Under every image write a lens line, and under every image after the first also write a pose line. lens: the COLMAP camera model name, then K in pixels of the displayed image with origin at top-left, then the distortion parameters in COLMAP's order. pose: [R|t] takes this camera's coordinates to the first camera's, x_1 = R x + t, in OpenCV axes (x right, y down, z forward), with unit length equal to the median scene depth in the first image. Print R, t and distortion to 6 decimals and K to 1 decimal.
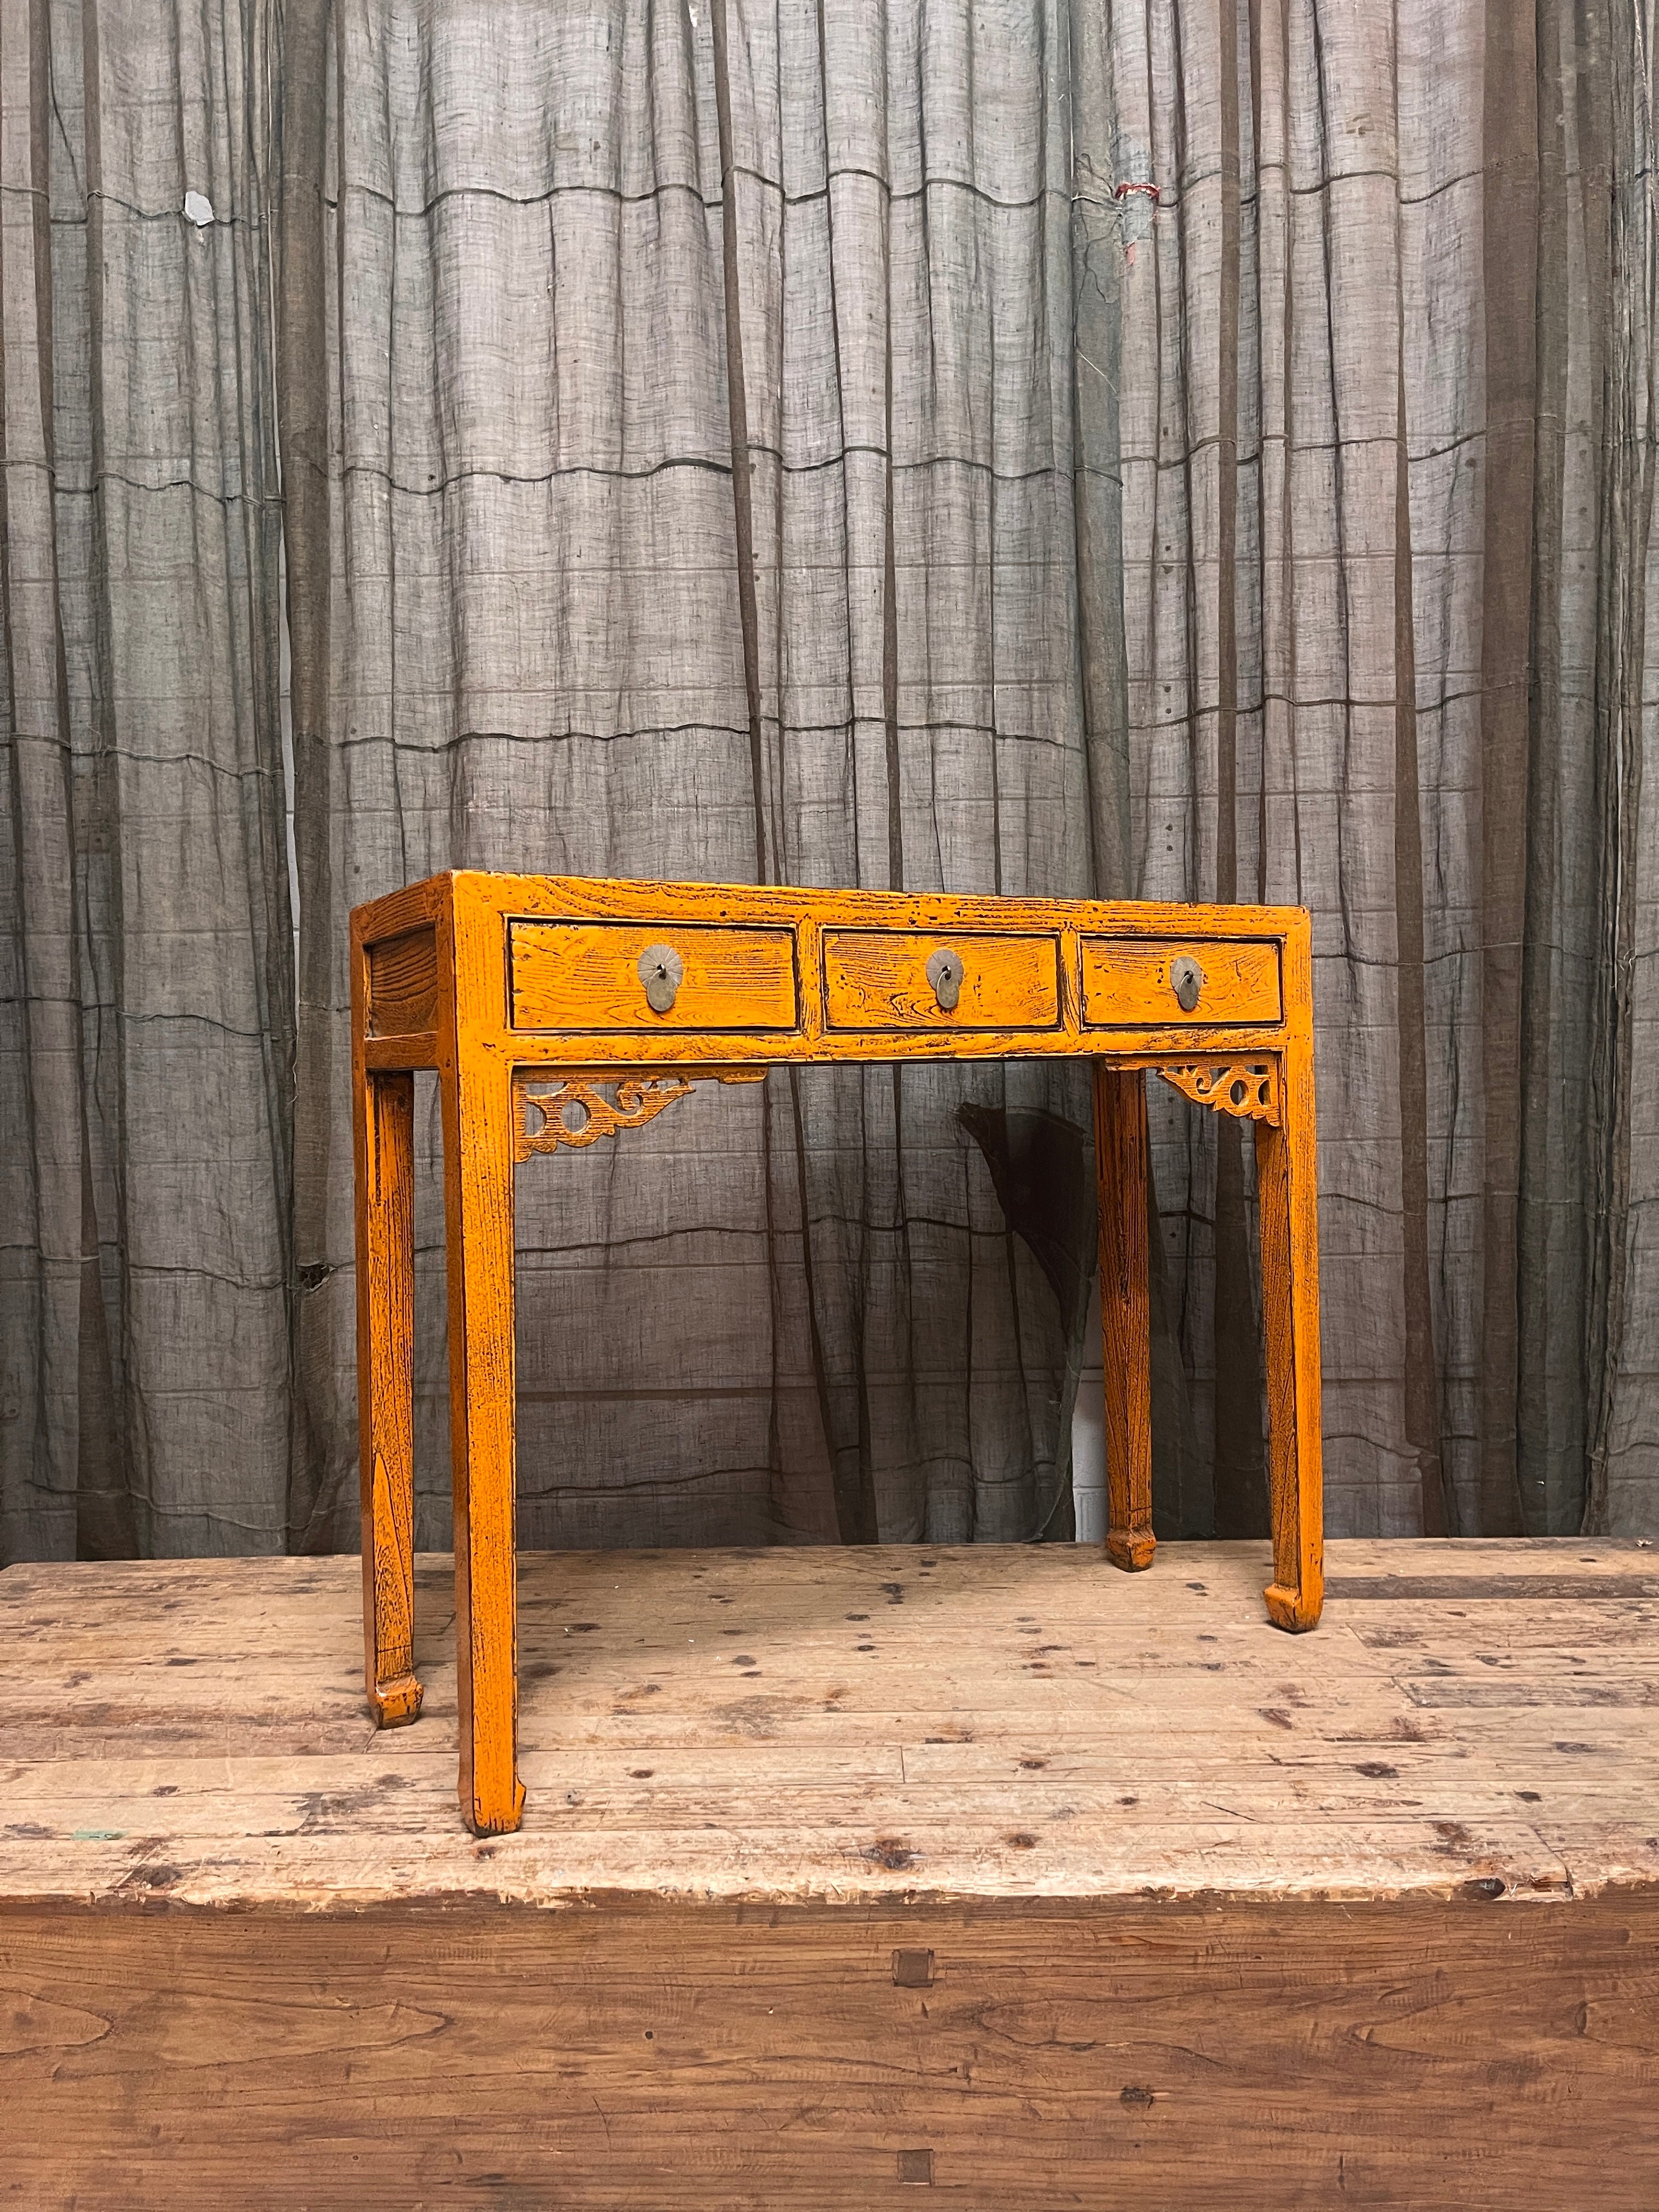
lens RADIAL K [[1650.6, 0, 829.5], [0, 1650.6, 1106.0], [0, 0, 1]] dist [0.053386, -0.027356]
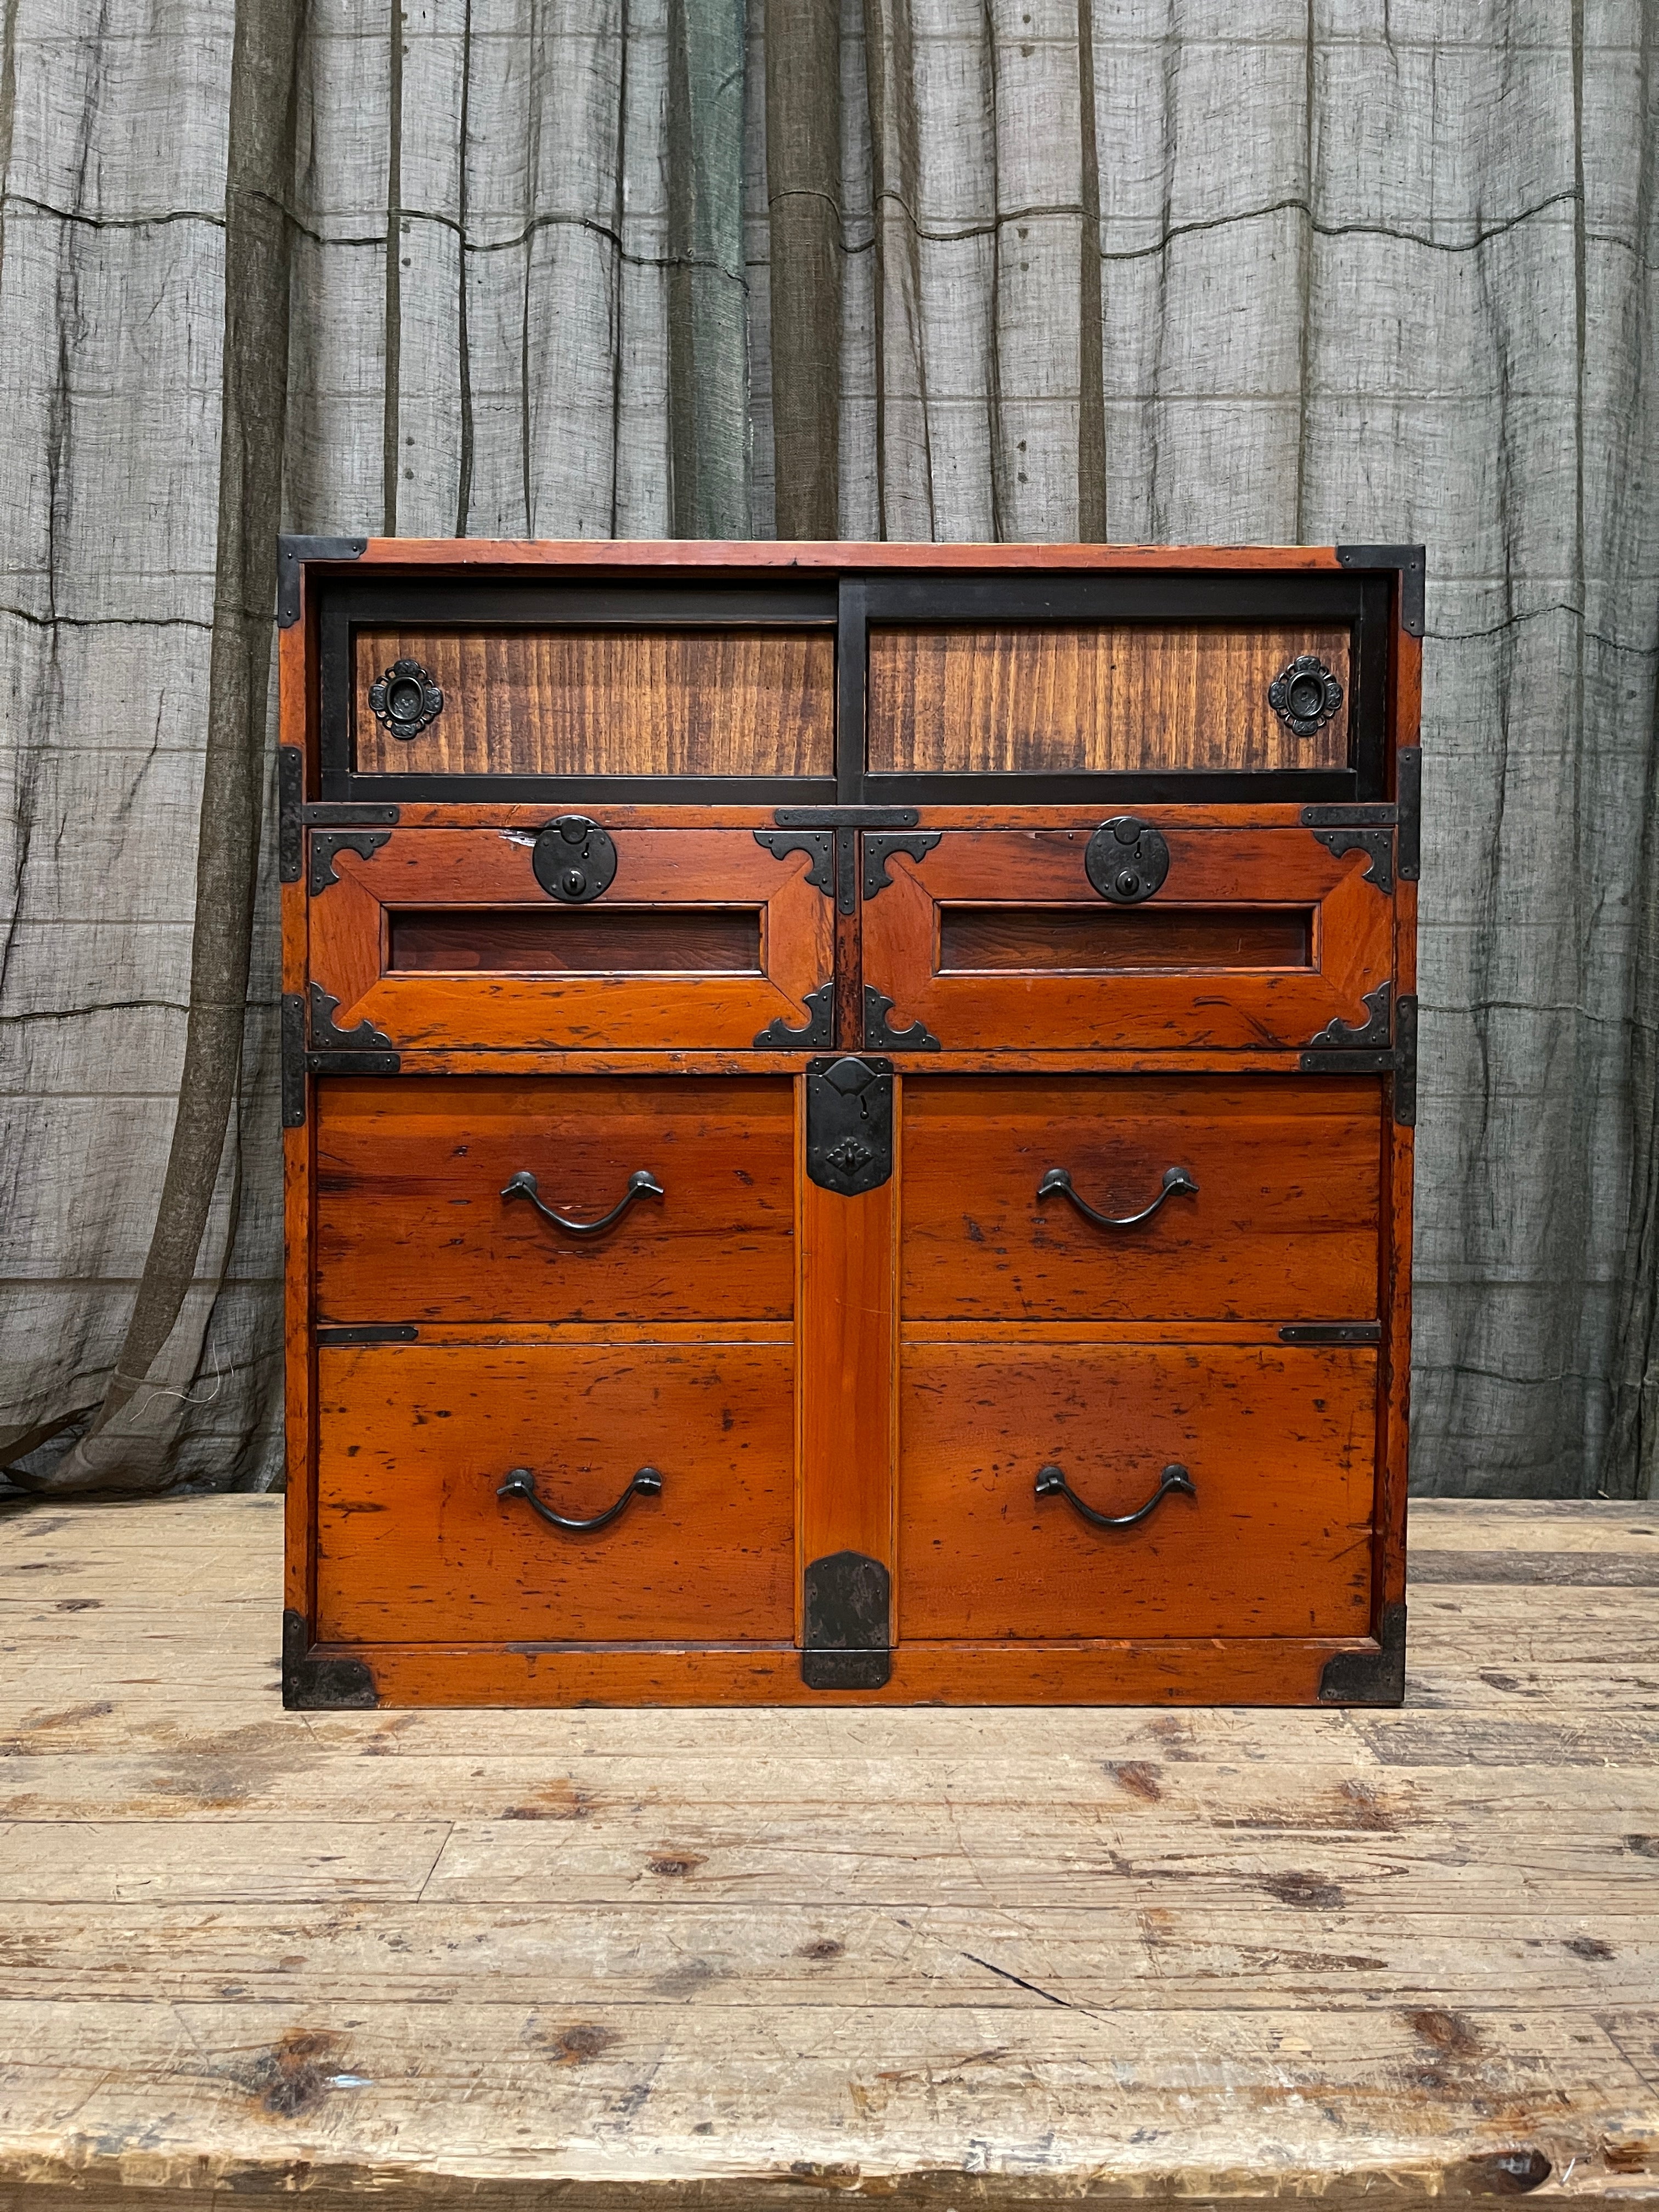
lens RADIAL K [[1627.4, 0, 822.4], [0, 1627.4, 1046.5], [0, 0, 1]] dist [0.120595, -0.133847]
pose [[0.999741, 0.022004, 0.005793, 0.159948], [-0.021804, 0.999234, -0.032492, 0.144446], [-0.006503, 0.032358, 0.999455, 0.445947]]
